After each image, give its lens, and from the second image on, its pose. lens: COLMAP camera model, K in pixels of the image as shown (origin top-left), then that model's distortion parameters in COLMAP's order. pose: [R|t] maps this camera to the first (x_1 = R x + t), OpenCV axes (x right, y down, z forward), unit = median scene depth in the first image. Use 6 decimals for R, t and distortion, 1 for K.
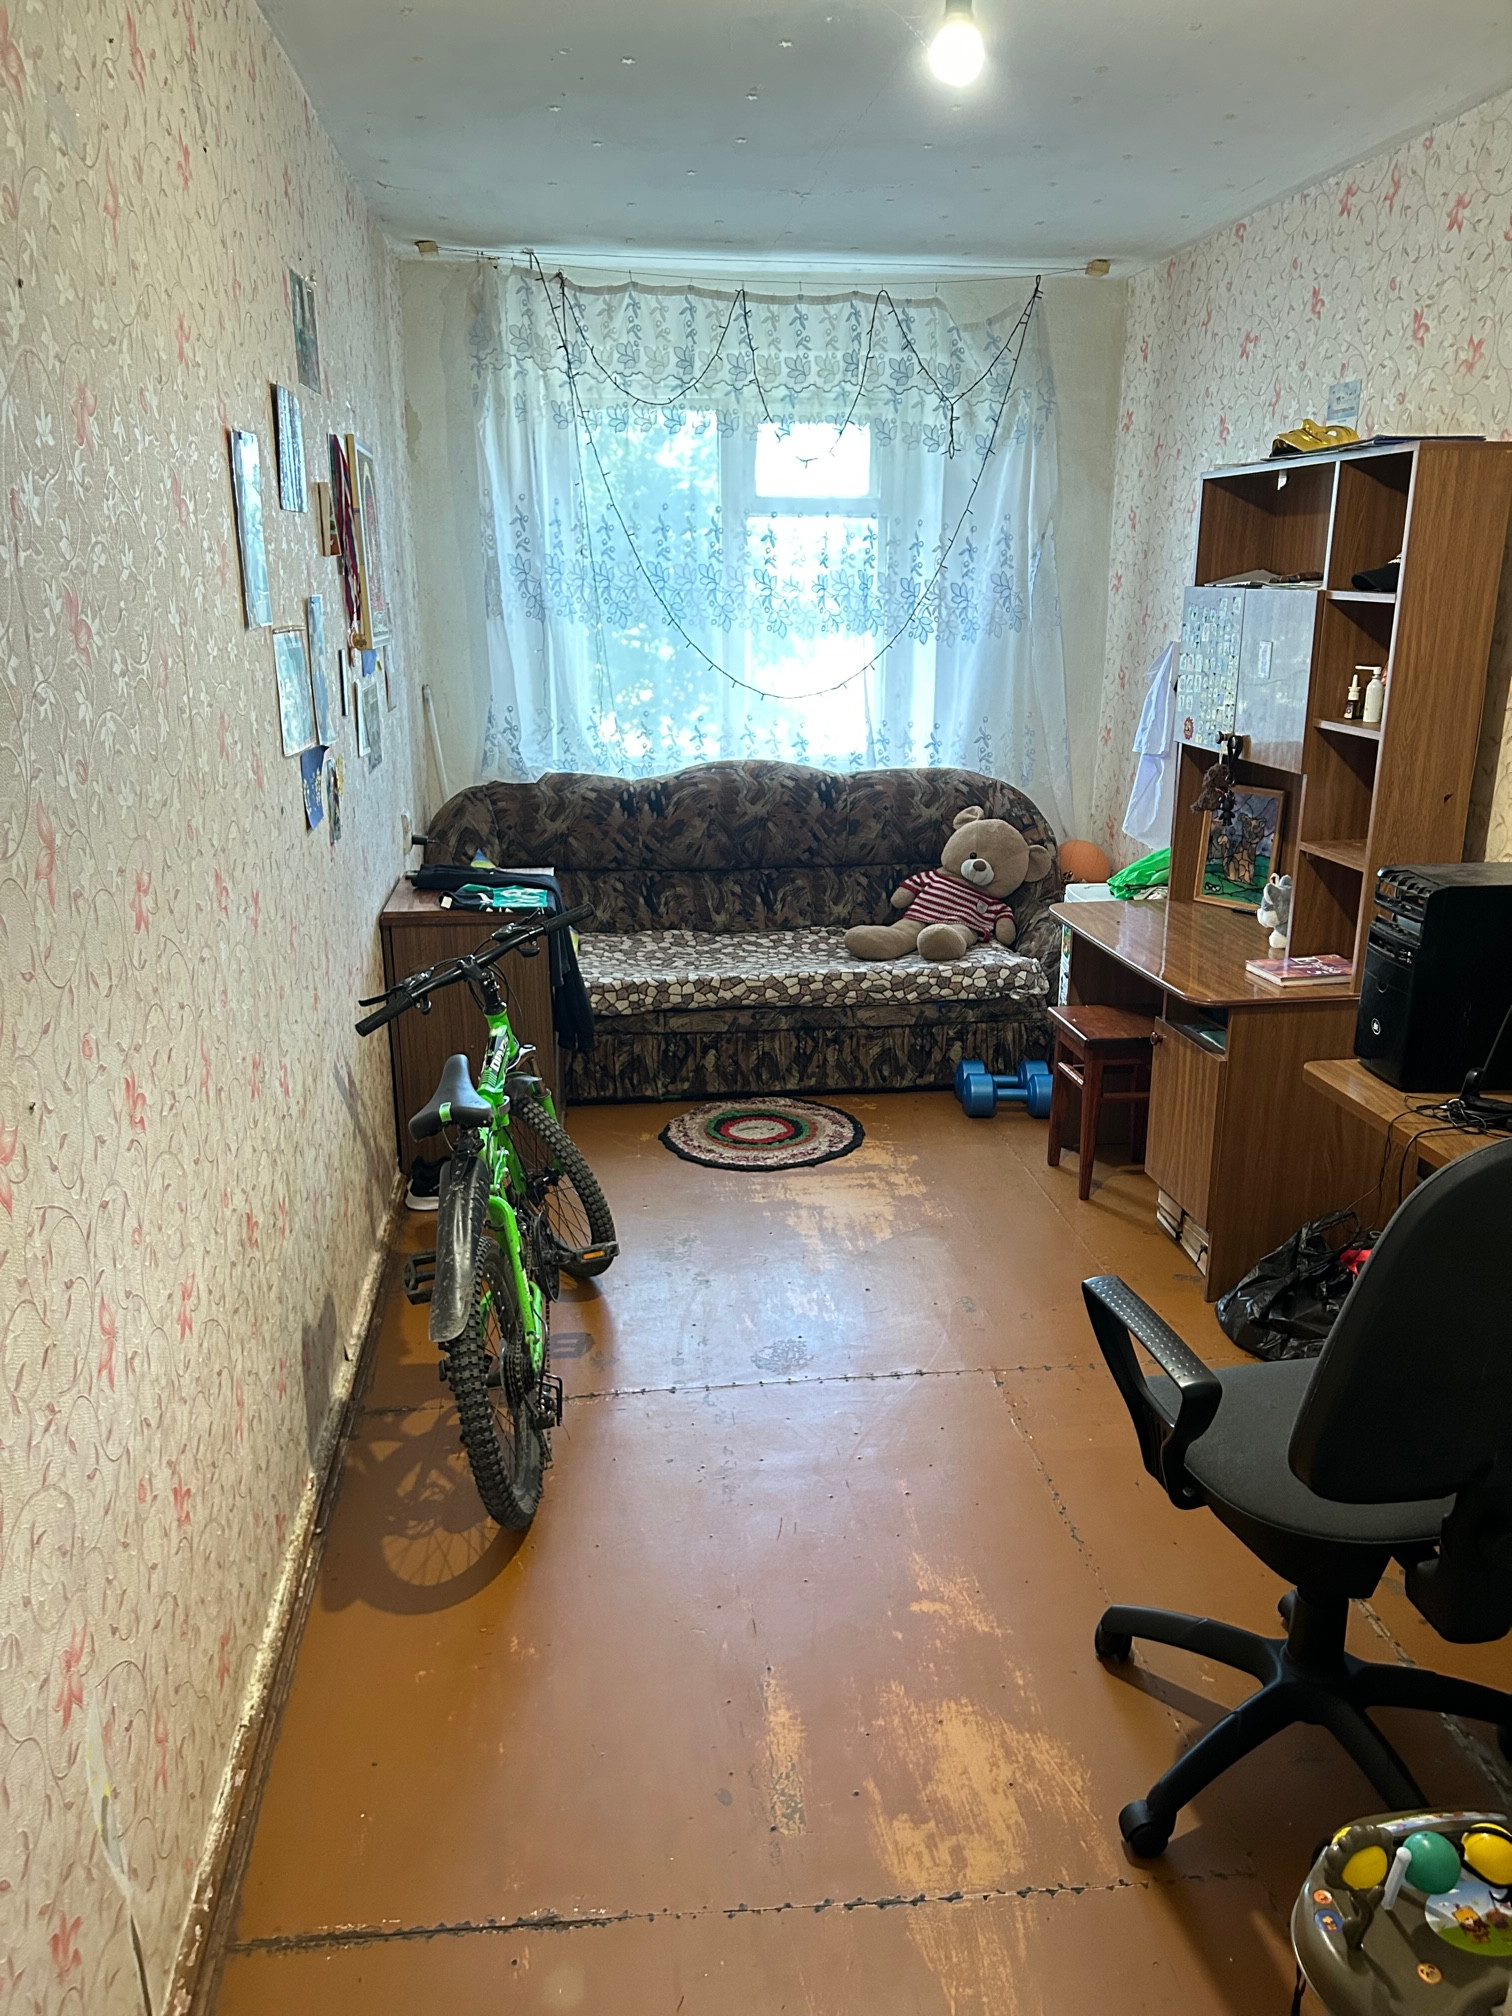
lens RADIAL K [[1531.0, 0, 806.6], [0, 1531.0, 1058.4], [0, 0, 1]] dist [0.047882, -0.007269]
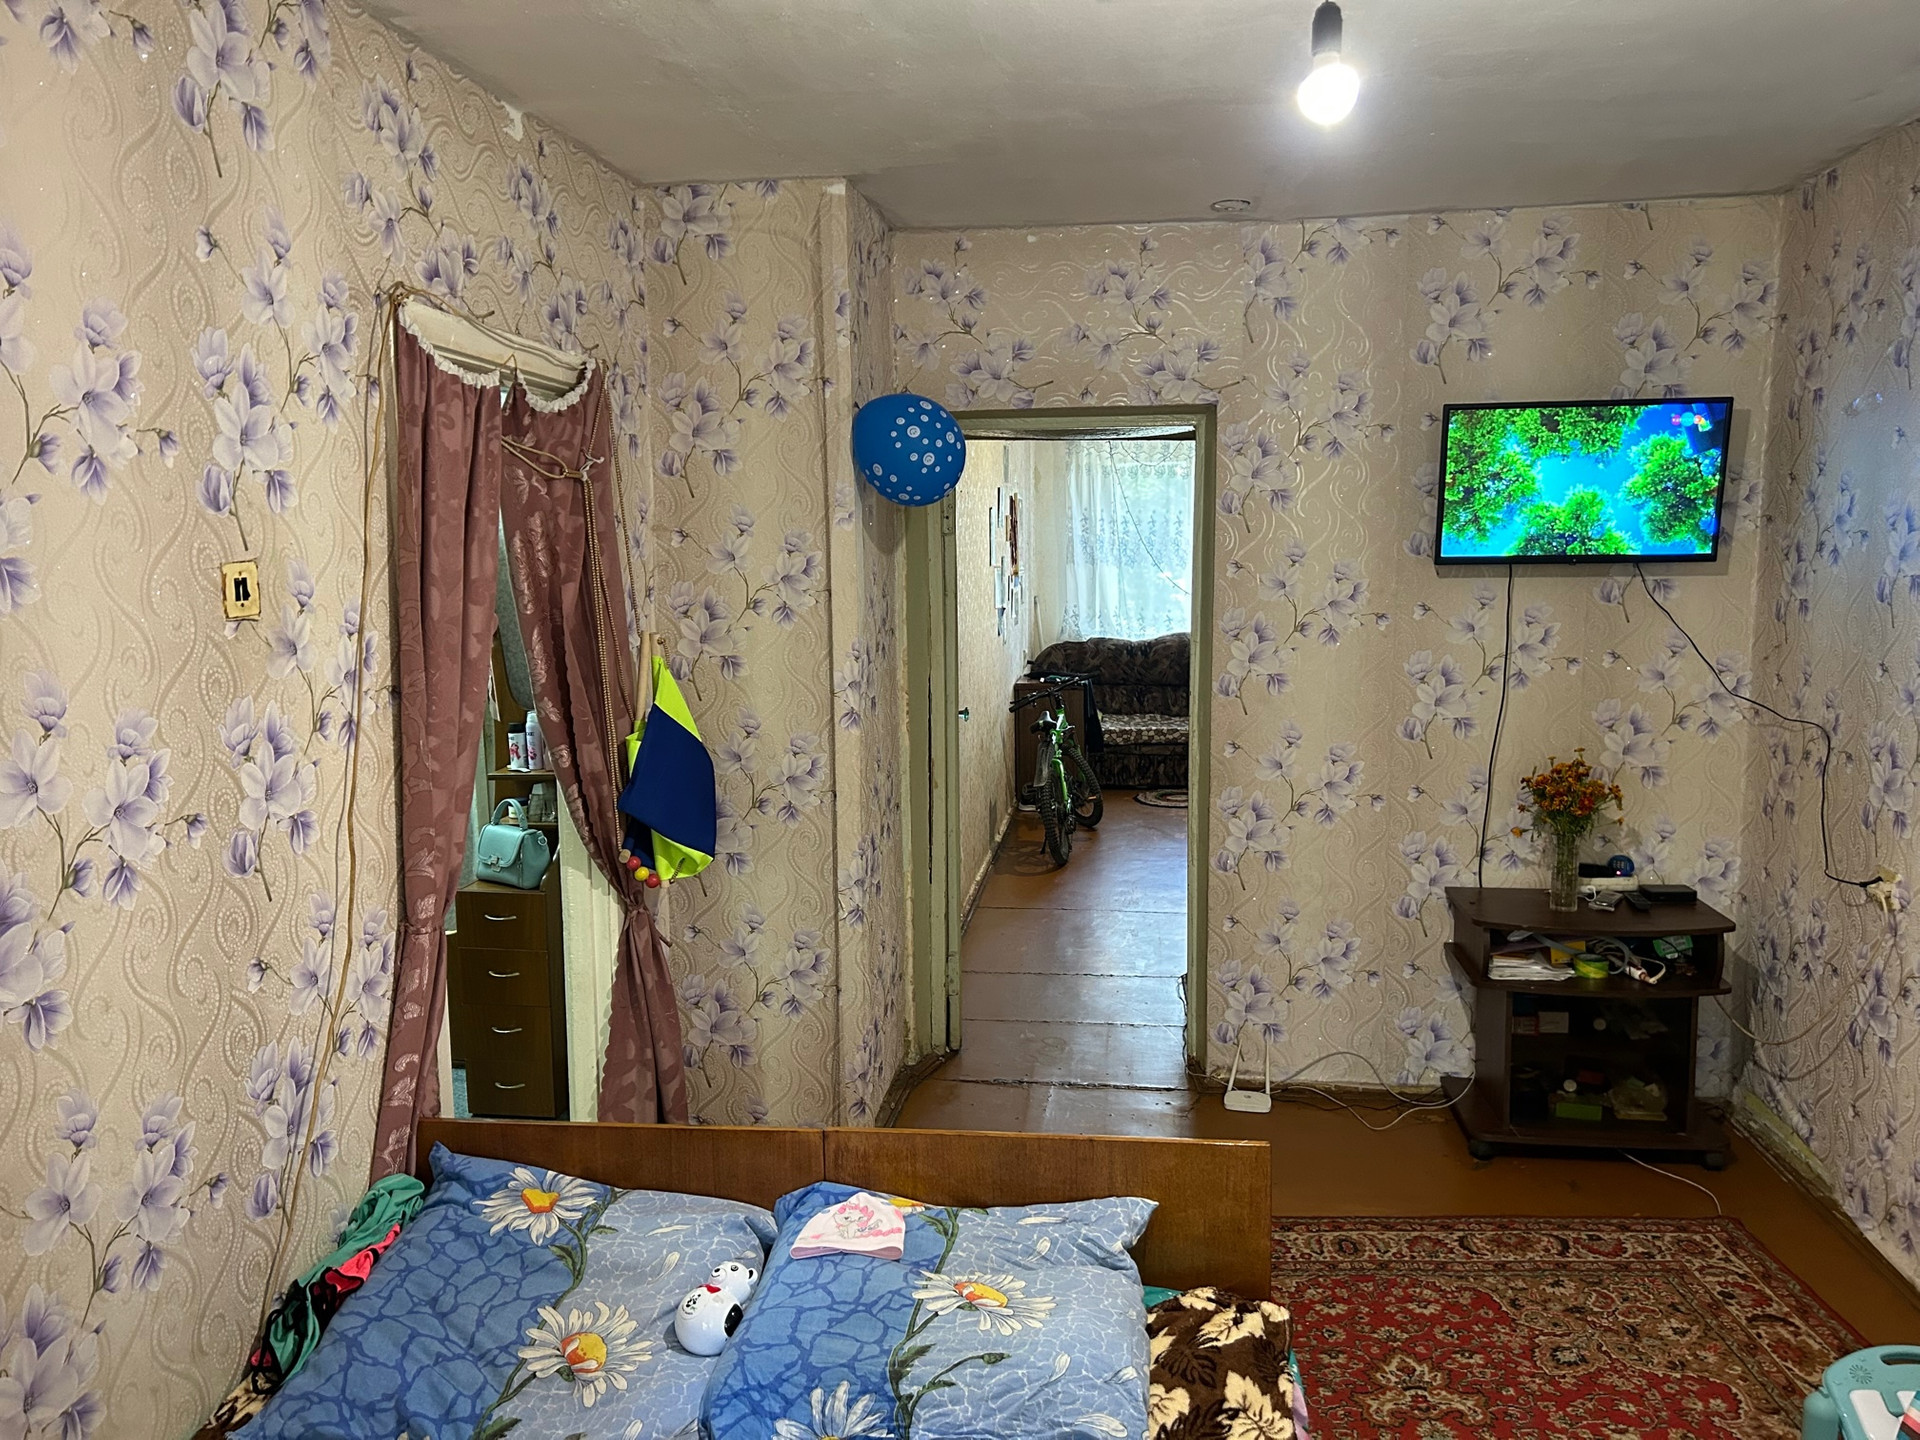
lens RADIAL K [[1458.1, 0, 960.4], [0, 1458.1, 722.7], [0, 0, 1]] dist [0.047882, -0.007269]
pose [[0.962543, 0.016692, -0.270615, 0.204447], [-0.063479, 0.984236, -0.165075, 0.277930], [0.263594, 0.176070, 0.948429, -0.932182]]
